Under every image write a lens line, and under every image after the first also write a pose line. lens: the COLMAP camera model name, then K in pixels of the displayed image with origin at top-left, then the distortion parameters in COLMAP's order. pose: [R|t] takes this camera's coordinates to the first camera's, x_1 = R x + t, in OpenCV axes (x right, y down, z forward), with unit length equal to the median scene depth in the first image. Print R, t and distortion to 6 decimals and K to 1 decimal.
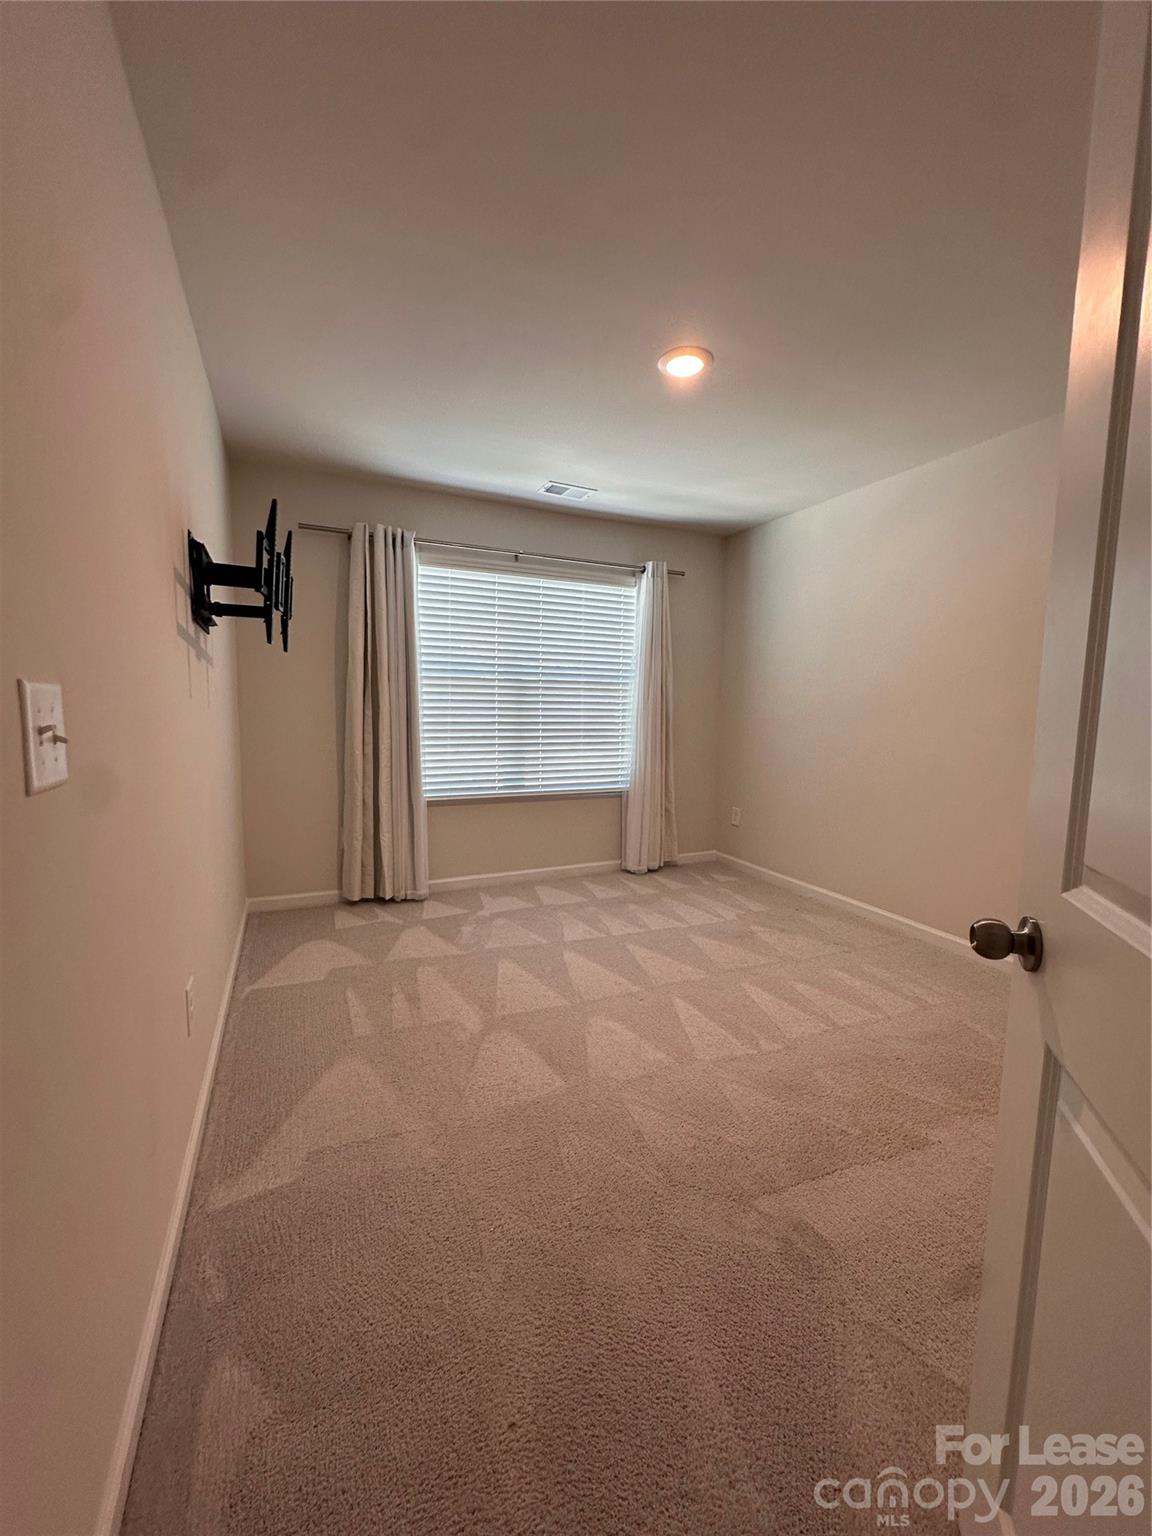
lens RADIAL K [[617.0, 0, 576.9], [0, 617.0, 770.0], [0, 0, 1]] dist [0.000342, -0.000459]
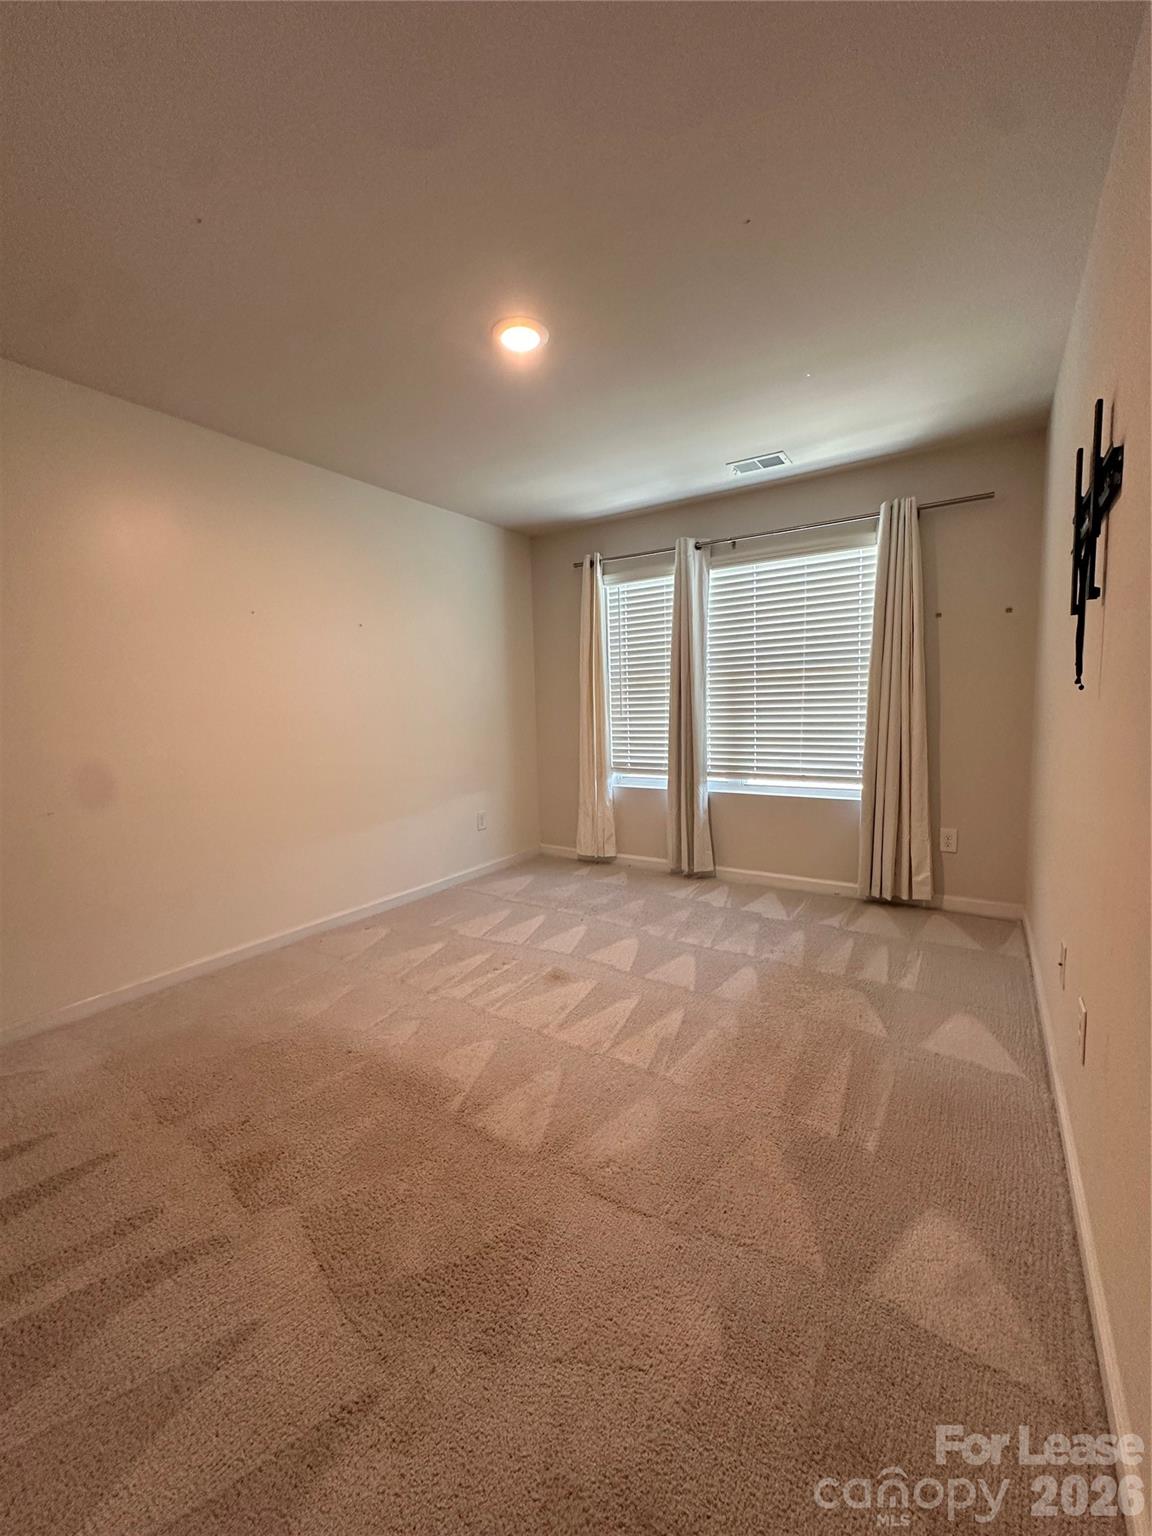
lens RADIAL K [[617.0, 0, 576.9], [0, 617.0, 770.0], [0, 0, 1]] dist [0.000342, -0.000459]
pose [[0.501138, 0.062493, -0.863108, 0.643706], [-0.050410, 0.997804, 0.042977, -0.022319], [0.863898, 0.021972, 0.503187, 0.303761]]
